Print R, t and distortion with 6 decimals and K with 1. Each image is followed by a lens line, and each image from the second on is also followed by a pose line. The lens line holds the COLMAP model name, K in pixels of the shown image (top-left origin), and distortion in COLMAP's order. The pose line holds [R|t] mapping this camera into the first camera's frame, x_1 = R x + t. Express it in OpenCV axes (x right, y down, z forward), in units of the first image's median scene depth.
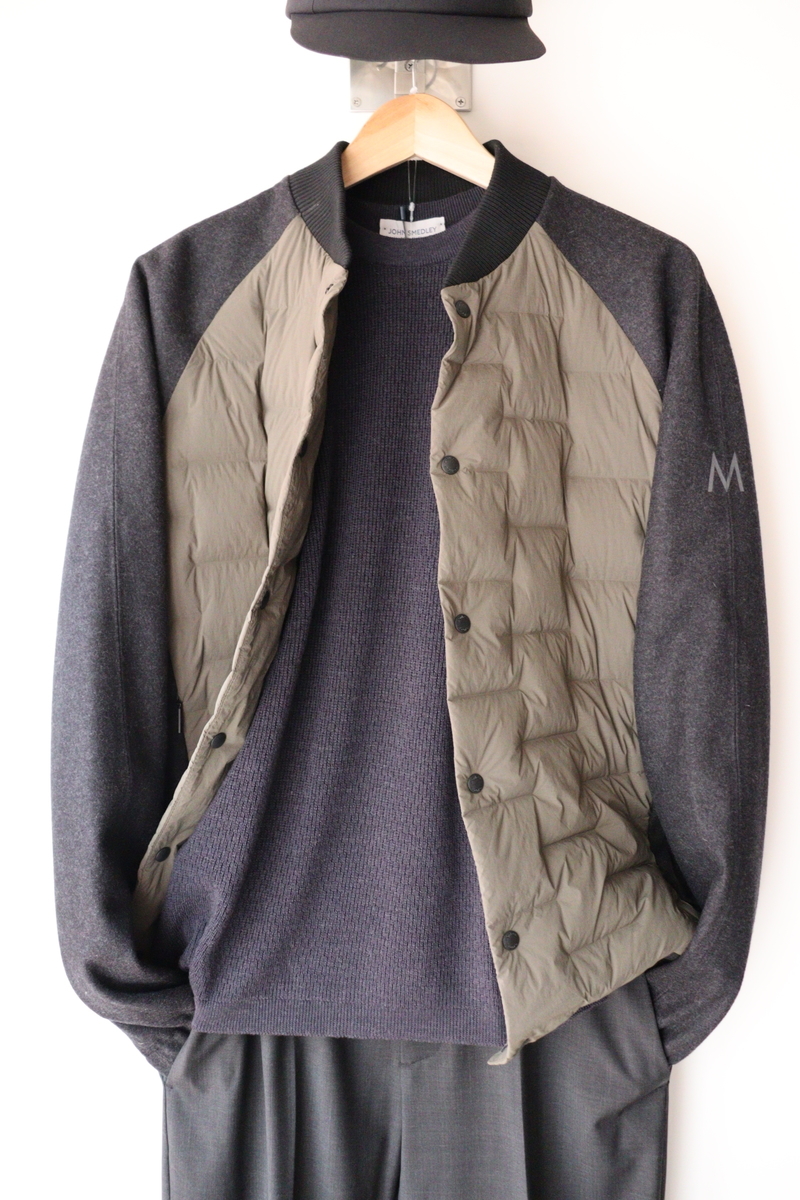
lens RADIAL K [[972.2, 0, 395.6], [0, 972.2, 599.9], [0, 0, 1]] dist [-0.154212, 0.105126]
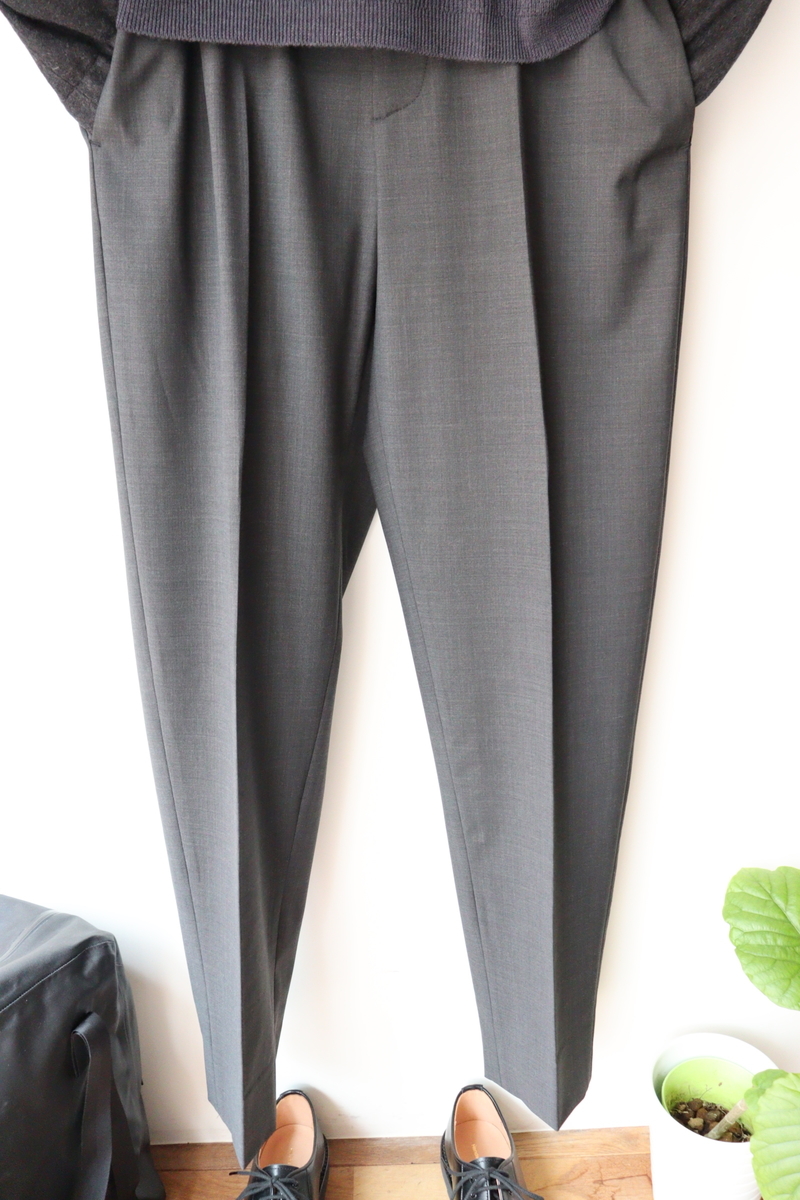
lens RADIAL K [[972.2, 0, 373.0], [0, 972.2, 589.4], [0, 0, 1]] dist [-0.154212, 0.105126]
pose [[0.999525, -0.029544, 0.008738, -0.015509], [0.026523, 0.969444, 0.243875, 0.735189], [-0.015676, -0.243527, 0.969767, 0.095555]]
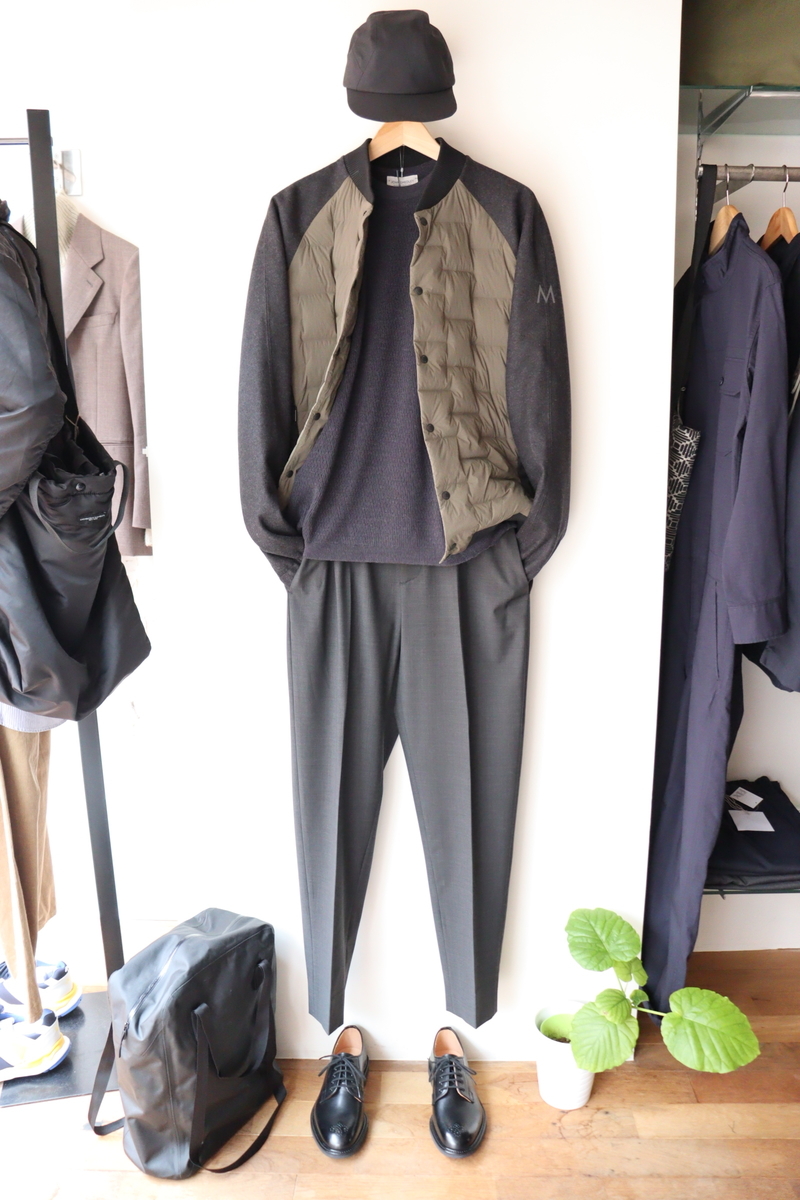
lens RADIAL K [[972.2, 0, 391.7], [0, 972.2, 585.0], [0, 0, 1]] dist [-0.154212, 0.105126]
pose [[0.999849, -0.007283, -0.015807, 0.021022], [0.008972, 0.993940, 0.109560, 0.276046], [0.014913, -0.109685, 0.993855, -1.213071]]
